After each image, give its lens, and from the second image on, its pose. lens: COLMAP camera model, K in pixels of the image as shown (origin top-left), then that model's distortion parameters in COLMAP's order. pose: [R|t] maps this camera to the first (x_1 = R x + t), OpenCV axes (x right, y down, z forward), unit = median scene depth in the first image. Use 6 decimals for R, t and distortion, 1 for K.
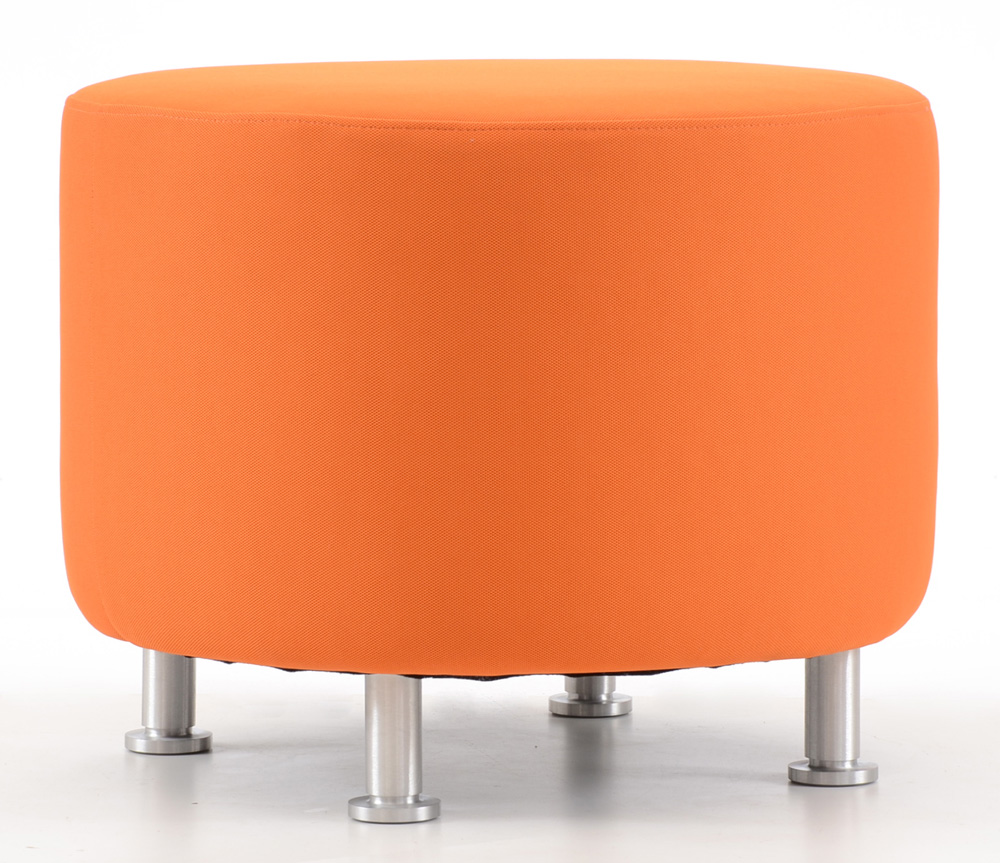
lens RADIAL K [[5101.0, 0, 501.2], [0, 5101.0, 431.6], [0, 0, 1]] dist [-0.103799, 0.000000]
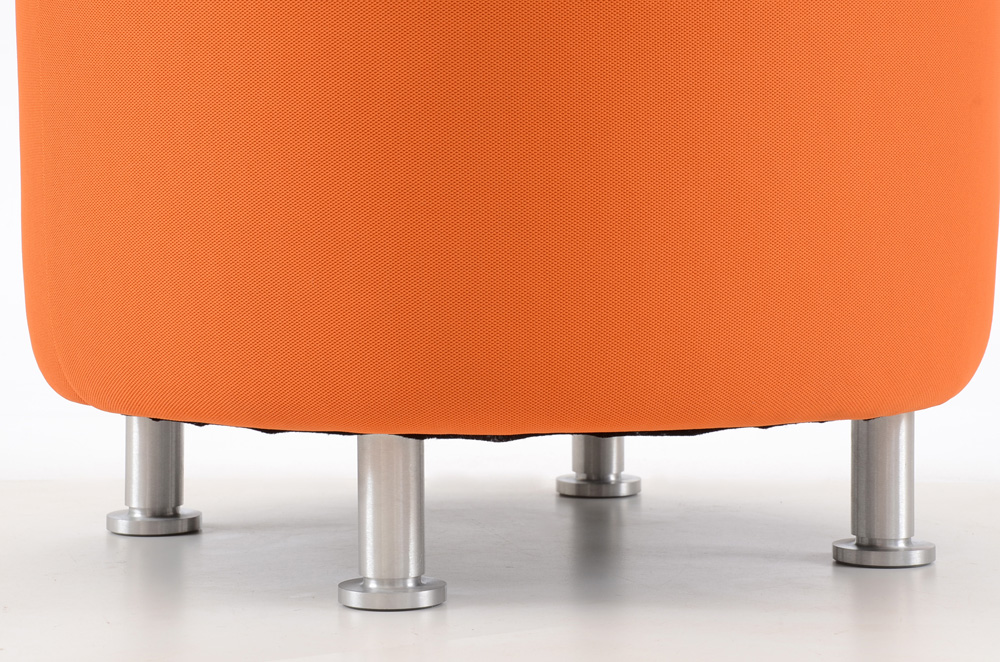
lens RADIAL K [[3233.5, 0, 495.9], [0, 3233.5, 330.8], [0, 0, 1]] dist [0.374278, 0.000000]
pose [[0.999988, -0.002688, 0.004198, -0.005386], [0.002713, 0.999979, -0.005838, 0.031175], [-0.004182, 0.005849, 0.999974, 0.428027]]
